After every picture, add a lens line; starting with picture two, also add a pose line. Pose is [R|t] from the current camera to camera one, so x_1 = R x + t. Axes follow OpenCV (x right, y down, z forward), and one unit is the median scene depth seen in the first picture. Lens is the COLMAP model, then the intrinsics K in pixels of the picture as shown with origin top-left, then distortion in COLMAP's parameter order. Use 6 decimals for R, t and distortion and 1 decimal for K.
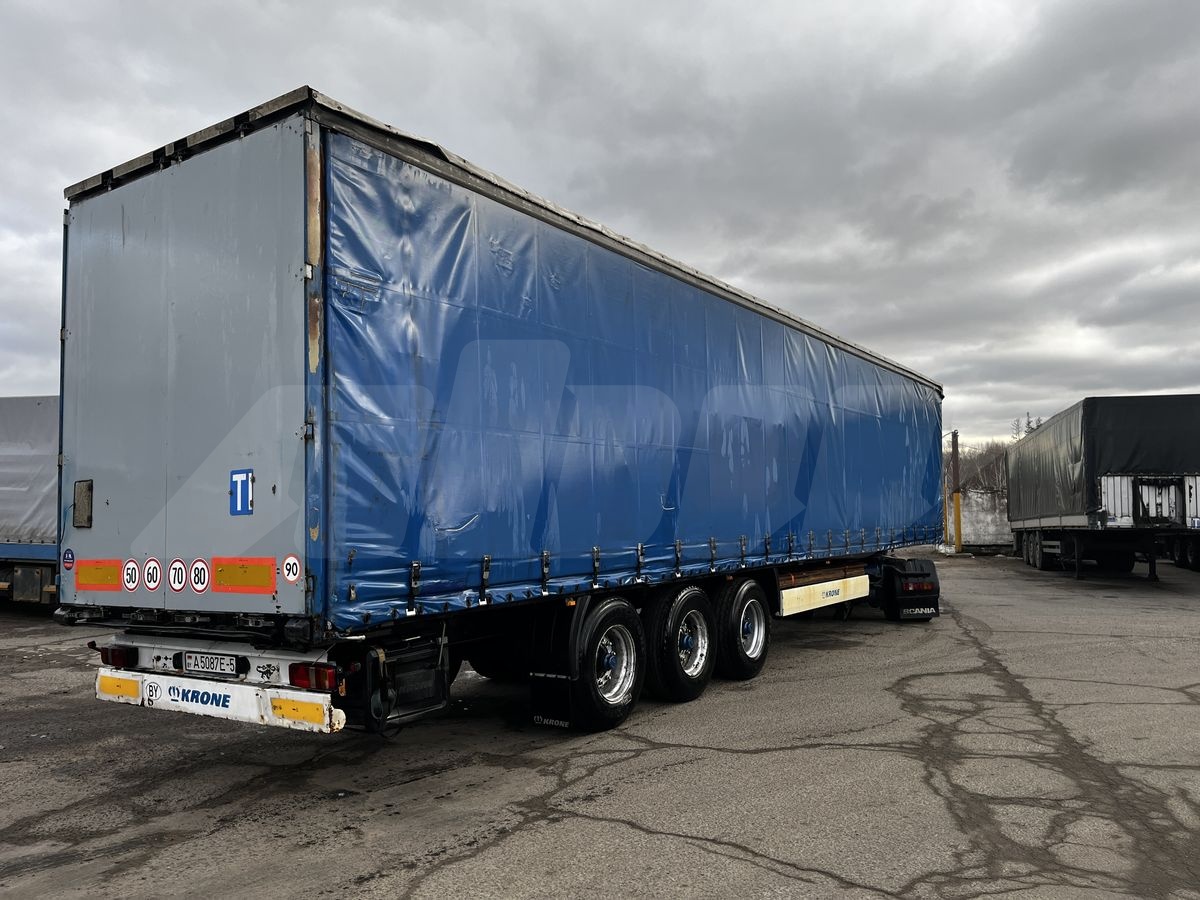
lens RADIAL K [[923.2, 0, 607.3], [0, 923.2, 442.2], [0, 0, 1]] dist [0.040959, -0.081517]
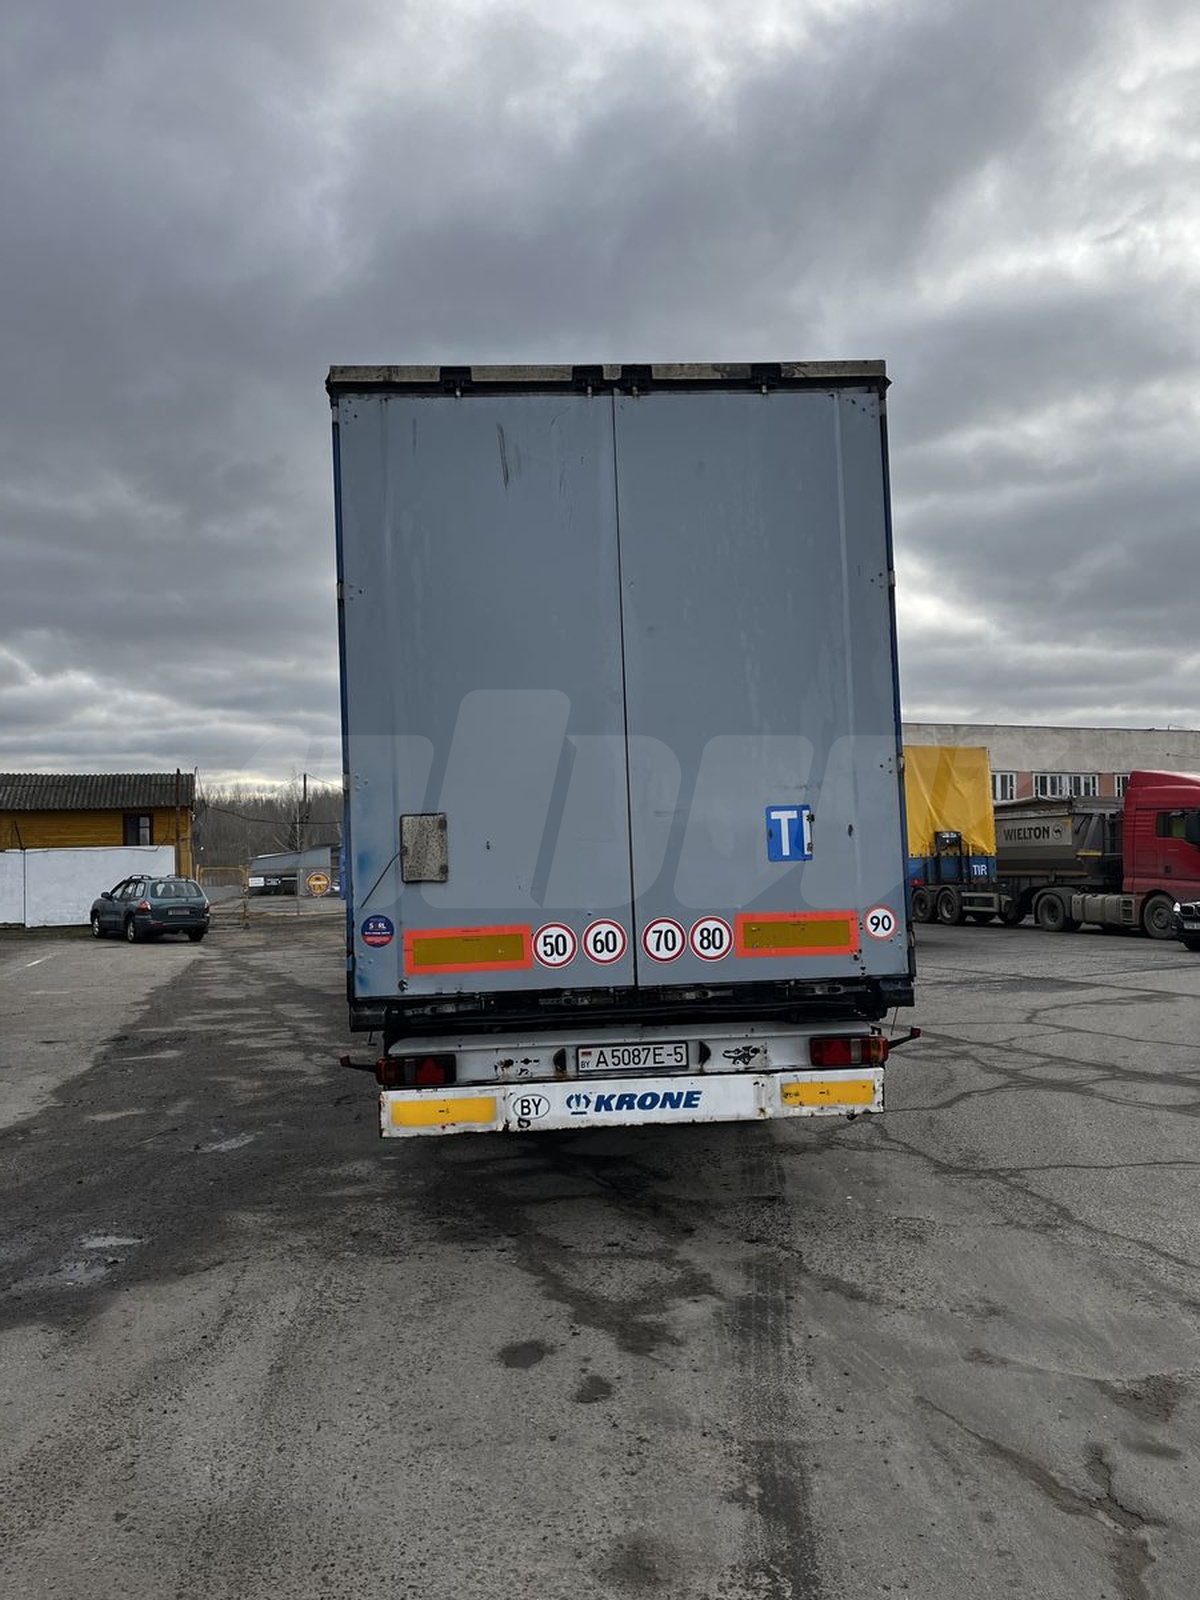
lens RADIAL K [[1231.0, 0, 639.8], [0, 1231.0, 784.4], [0, 0, 1]] dist [0.040959, -0.081517]
pose [[0.794803, 0.038893, 0.605620, -1.096771], [-0.039791, 0.999137, -0.011944, 0.027595], [-0.605561, -0.014605, 0.795664, 0.202710]]
